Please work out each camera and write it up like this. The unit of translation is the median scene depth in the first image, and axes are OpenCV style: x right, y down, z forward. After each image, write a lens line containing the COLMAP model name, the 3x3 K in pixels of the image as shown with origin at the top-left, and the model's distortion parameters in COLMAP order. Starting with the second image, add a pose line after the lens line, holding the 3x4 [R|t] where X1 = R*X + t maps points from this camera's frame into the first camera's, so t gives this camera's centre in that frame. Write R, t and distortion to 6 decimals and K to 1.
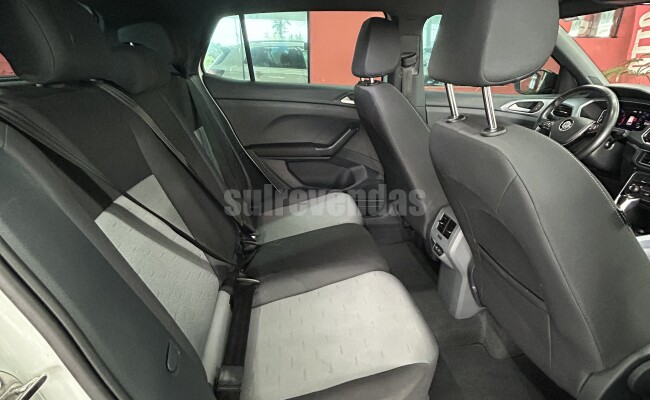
lens RADIAL K [[351.3, 0, 326.4], [0, 351.3, 196.4], [0, 0, 1]] dist [0.005040, 0.000789]
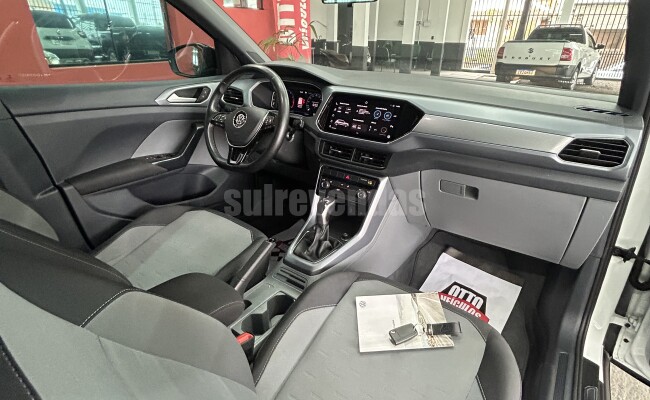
lens RADIAL K [[351.3, 0, 326.4], [0, 351.3, 196.4], [0, 0, 1]] dist [0.005040, 0.000789]
pose [[0.696769, -0.300203, 0.651454, 0.237419], [0.252033, 0.952761, 0.169487, -0.112961], [-0.671560, 0.046094, 0.739515, 0.284784]]
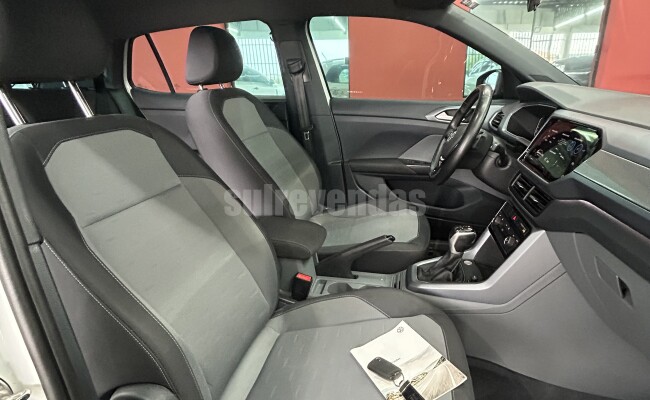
lens RADIAL K [[351.3, 0, 326.4], [0, 351.3, 196.4], [0, 0, 1]] dist [0.005040, 0.000789]
pose [[0.932835, 0.076338, -0.352124, 0.632828], [-0.092846, 0.995222, -0.030208, -0.014175], [0.348135, 0.060872, 0.935466, 0.147743]]
